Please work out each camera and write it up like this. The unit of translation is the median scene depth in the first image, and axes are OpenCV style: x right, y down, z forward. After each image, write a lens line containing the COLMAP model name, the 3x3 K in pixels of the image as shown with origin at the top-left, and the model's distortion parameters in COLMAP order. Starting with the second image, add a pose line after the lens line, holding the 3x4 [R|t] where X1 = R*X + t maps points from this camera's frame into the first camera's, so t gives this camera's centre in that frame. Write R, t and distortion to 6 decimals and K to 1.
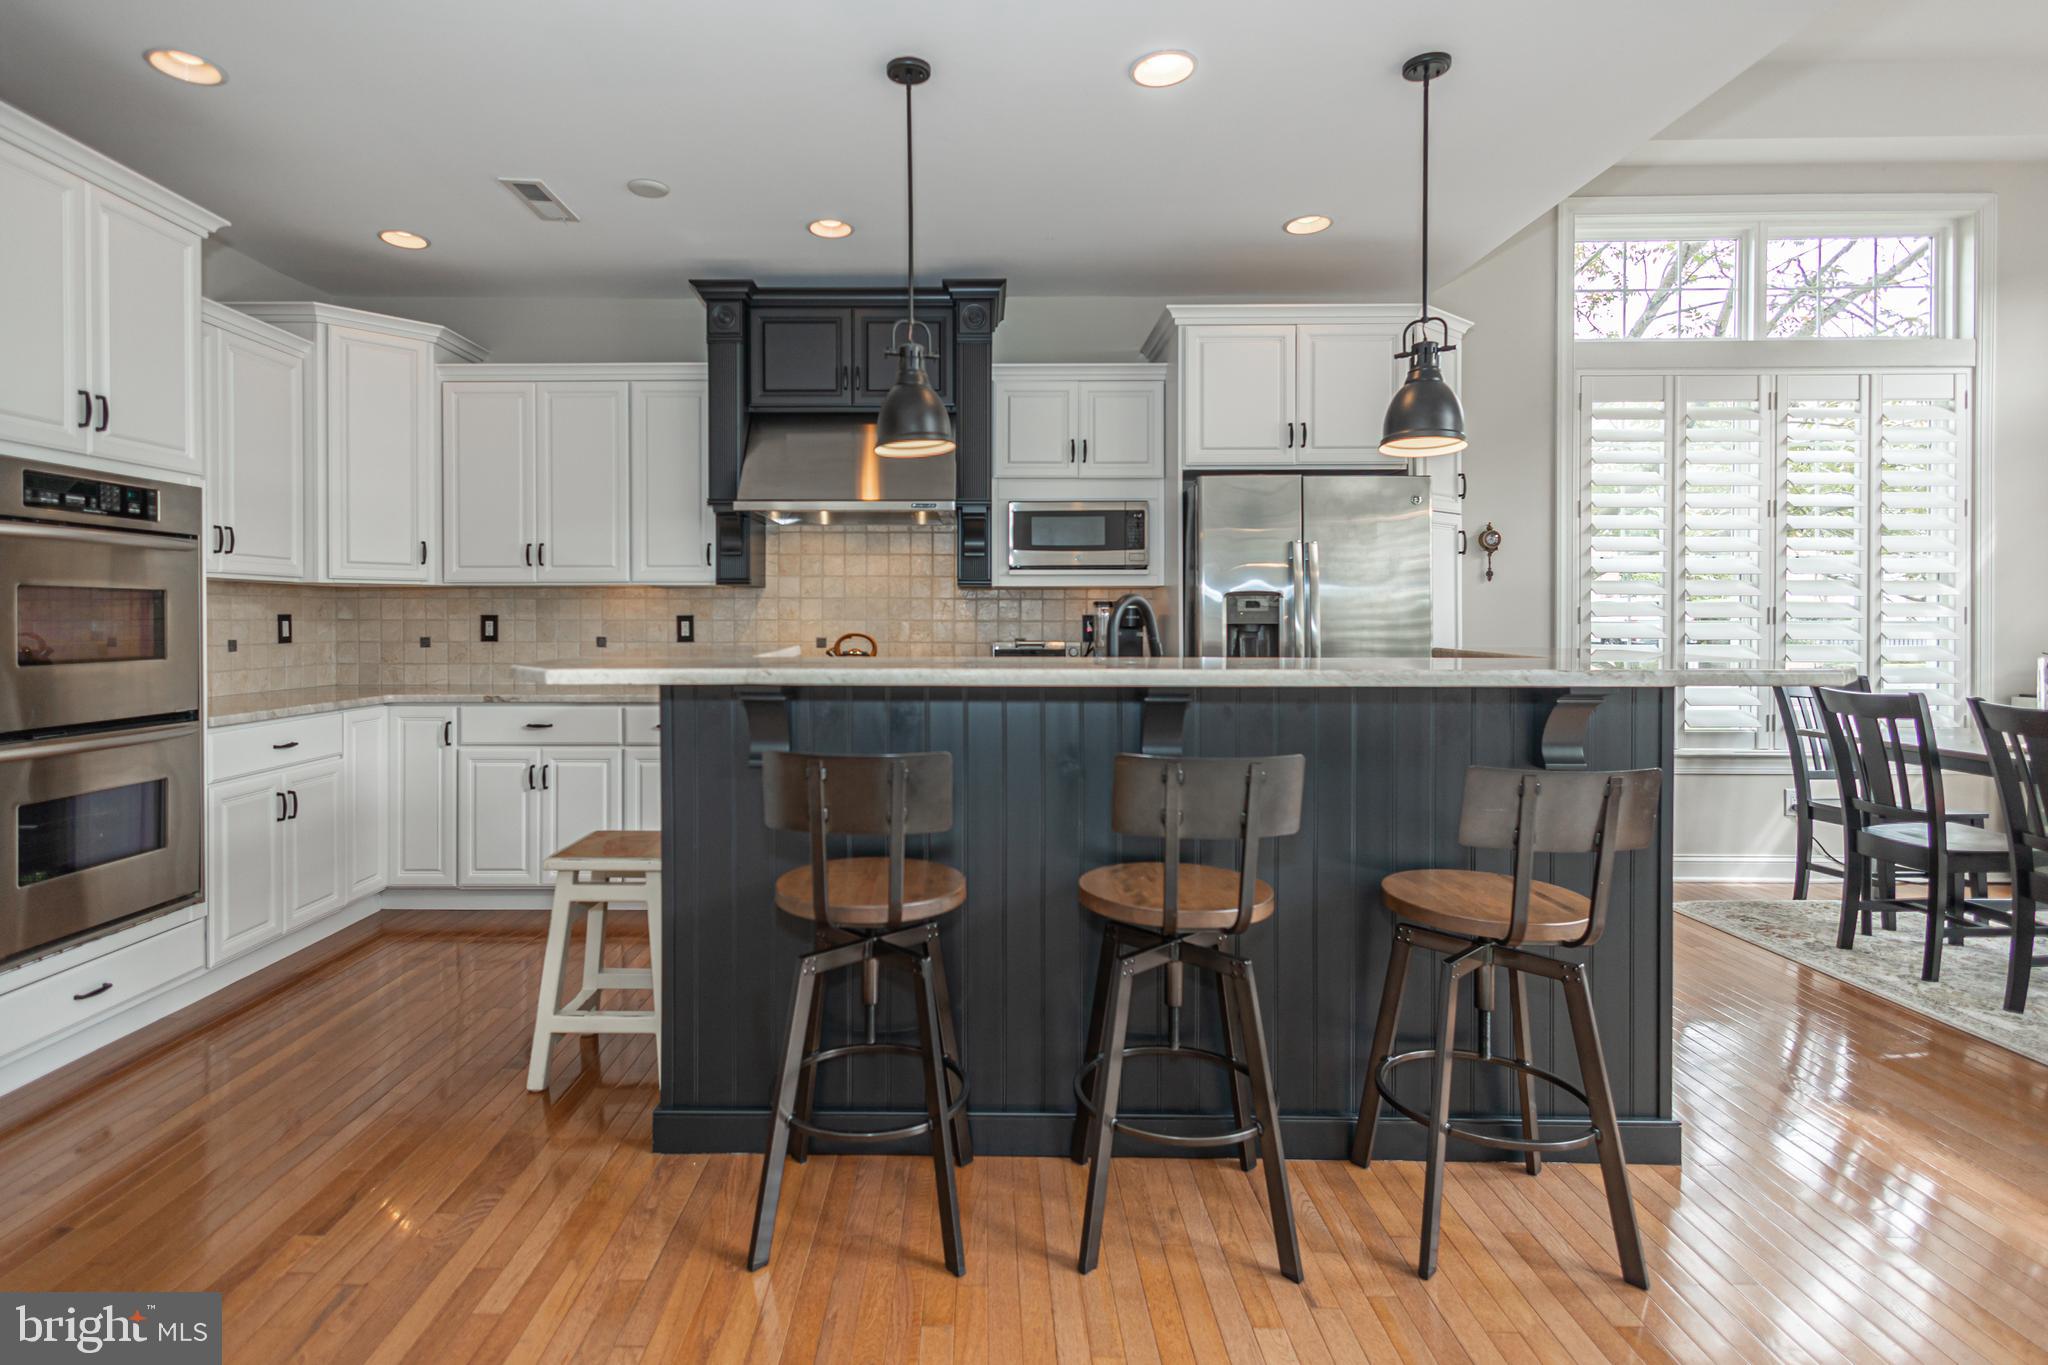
lens RADIAL K [[990.5, 0, 918.4], [0, 990.5, 623.6], [0, 0, 1]] dist [0.017467, 0.000646]
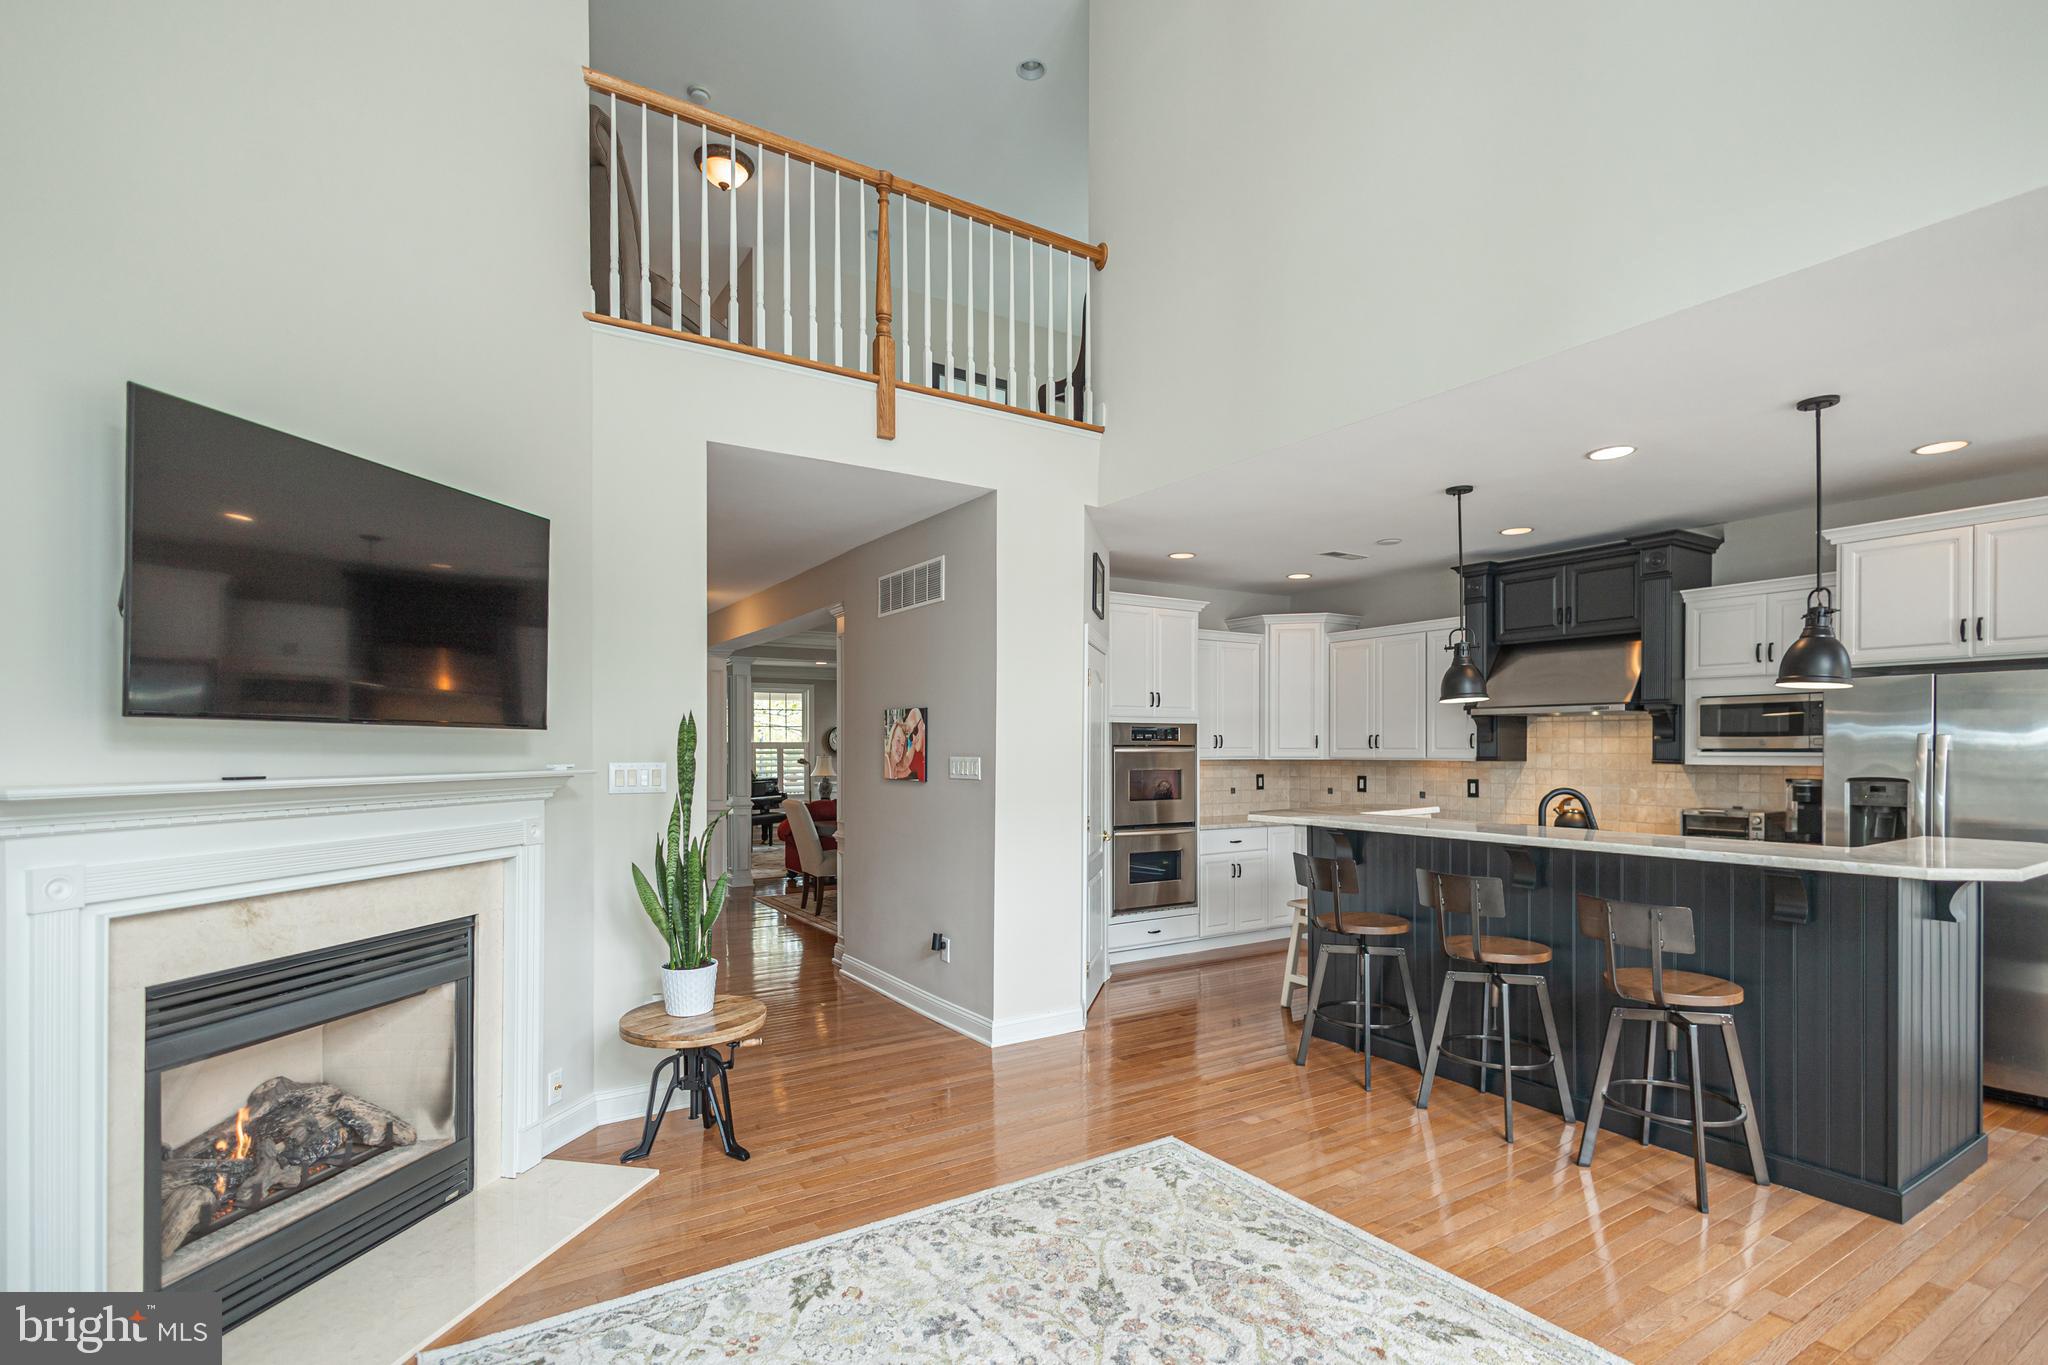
lens RADIAL K [[973.9, 0, 1018.9], [0, 973.9, 748.2], [0, 0, 1]] dist [0.000996, -0.000777]
pose [[0.551351, 0.000945, -0.834273, 0.665926], [-0.001899, 0.999998, -0.000122, -0.058700], [0.834271, 0.001651, 0.551352, -0.407752]]
